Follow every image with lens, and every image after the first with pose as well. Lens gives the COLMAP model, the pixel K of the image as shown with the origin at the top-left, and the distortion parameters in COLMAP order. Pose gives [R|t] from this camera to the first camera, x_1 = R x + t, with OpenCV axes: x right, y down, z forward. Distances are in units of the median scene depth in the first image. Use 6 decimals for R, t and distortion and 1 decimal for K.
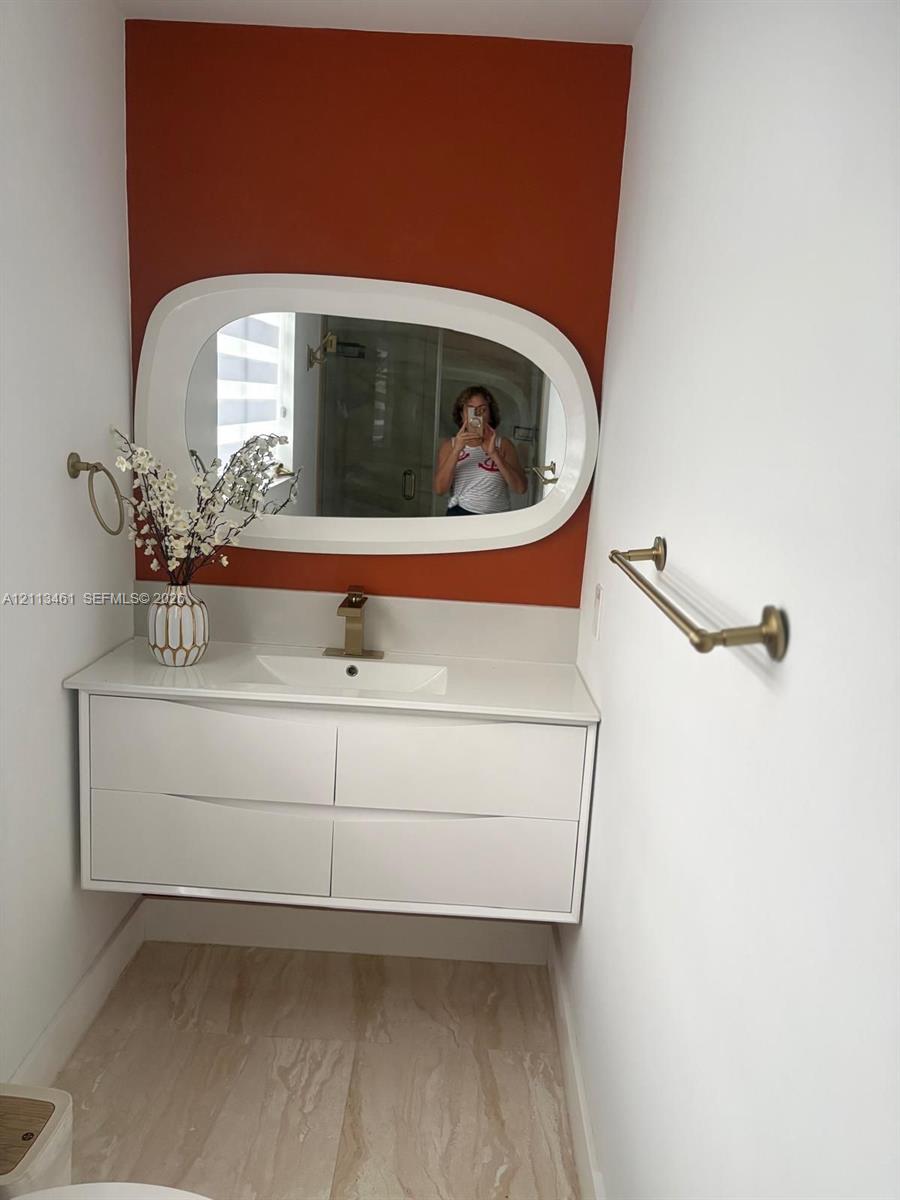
lens RADIAL K [[920.3, 0, 446.5], [0, 920.3, 602.1], [0, 0, 1]] dist [0.014029, -0.009578]
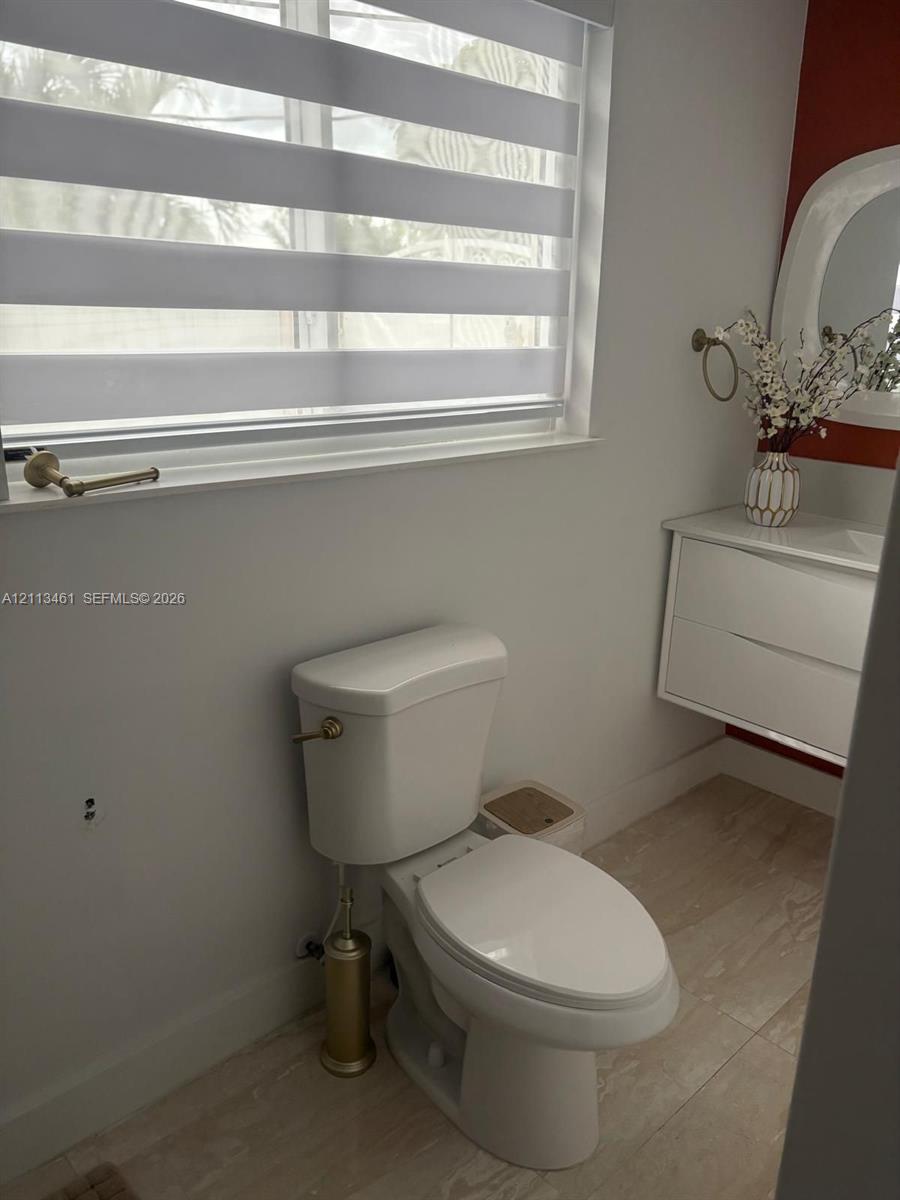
lens RADIAL K [[920.3, 0, 446.5], [0, 920.3, 602.1], [0, 0, 1]] dist [0.014029, -0.009578]
pose [[0.698882, 0.175580, -0.693351, 0.230280], [-0.119229, 0.984436, 0.129113, 0.062892], [0.705230, -0.007567, 0.708939, -0.059807]]
